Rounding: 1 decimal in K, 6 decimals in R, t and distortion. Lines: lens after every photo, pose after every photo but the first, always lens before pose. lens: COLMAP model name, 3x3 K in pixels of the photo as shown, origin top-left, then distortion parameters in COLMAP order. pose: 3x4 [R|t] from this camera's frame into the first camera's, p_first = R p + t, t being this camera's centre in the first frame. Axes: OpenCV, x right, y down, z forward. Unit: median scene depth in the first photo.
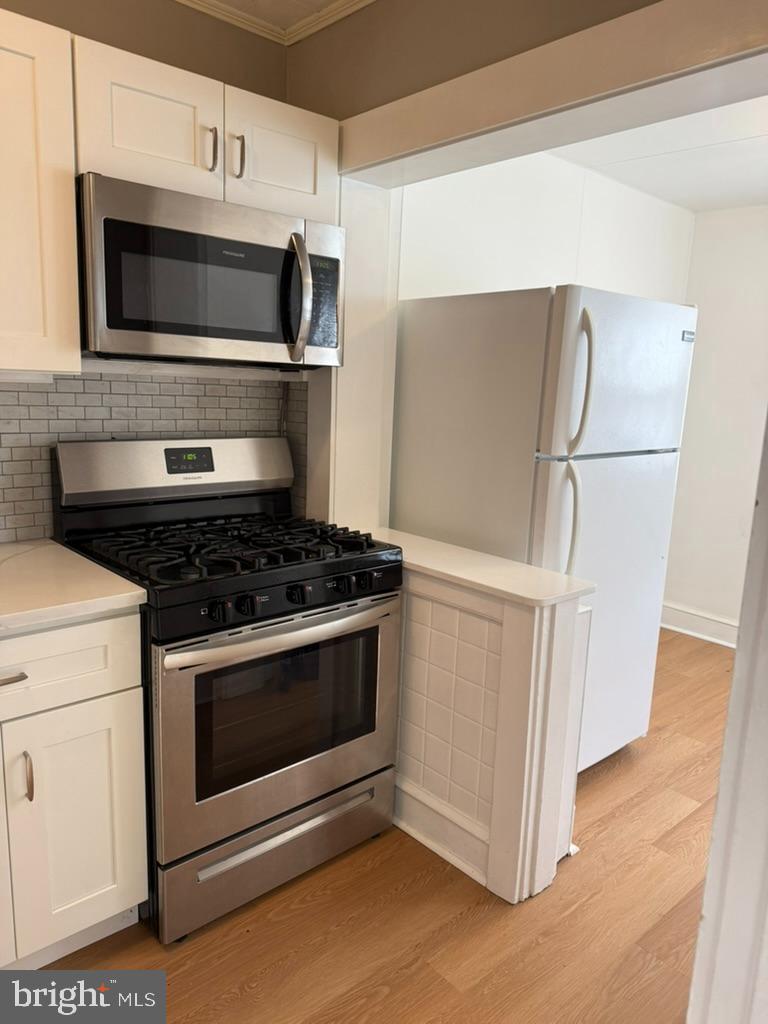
lens RADIAL K [[726.3, 0, 382.3], [0, 726.3, 511.3], [0, 0, 1]] dist [0.075674, -0.069604]
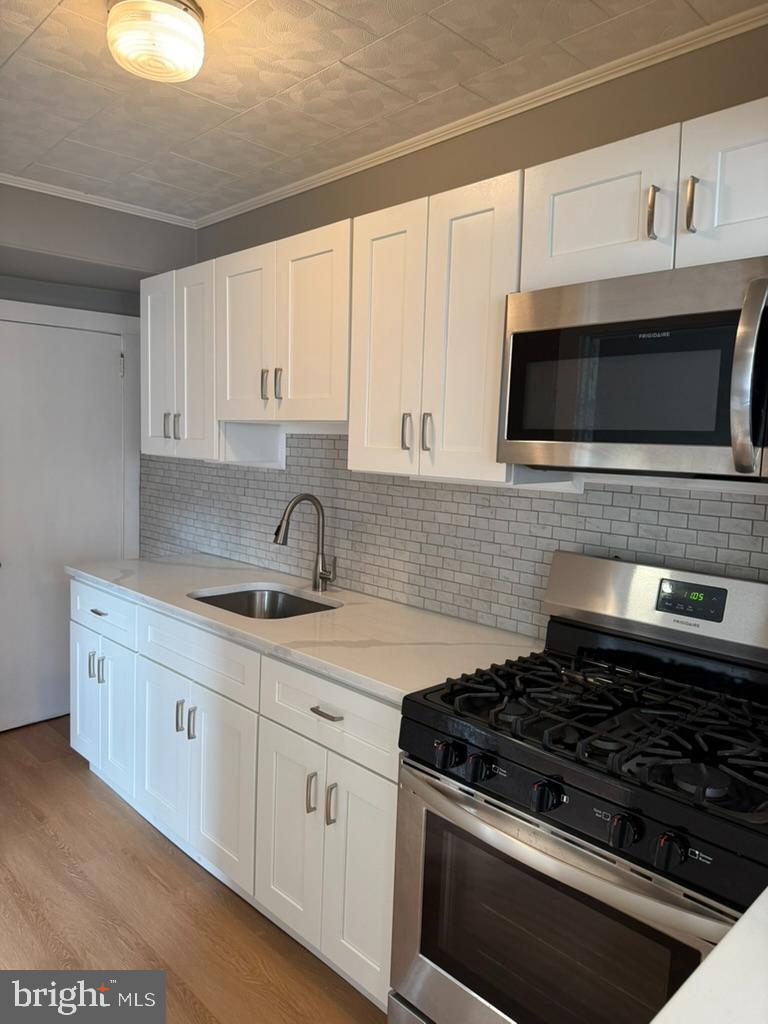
lens RADIAL K [[726.3, 0, 382.3], [0, 726.3, 508.3], [0, 0, 1]] dist [0.075674, -0.069604]
pose [[0.024943, 0.056818, -0.998073, 0.523718], [-0.205338, 0.977387, 0.050509, -0.145818], [0.978373, 0.203682, 0.036046, 0.684324]]
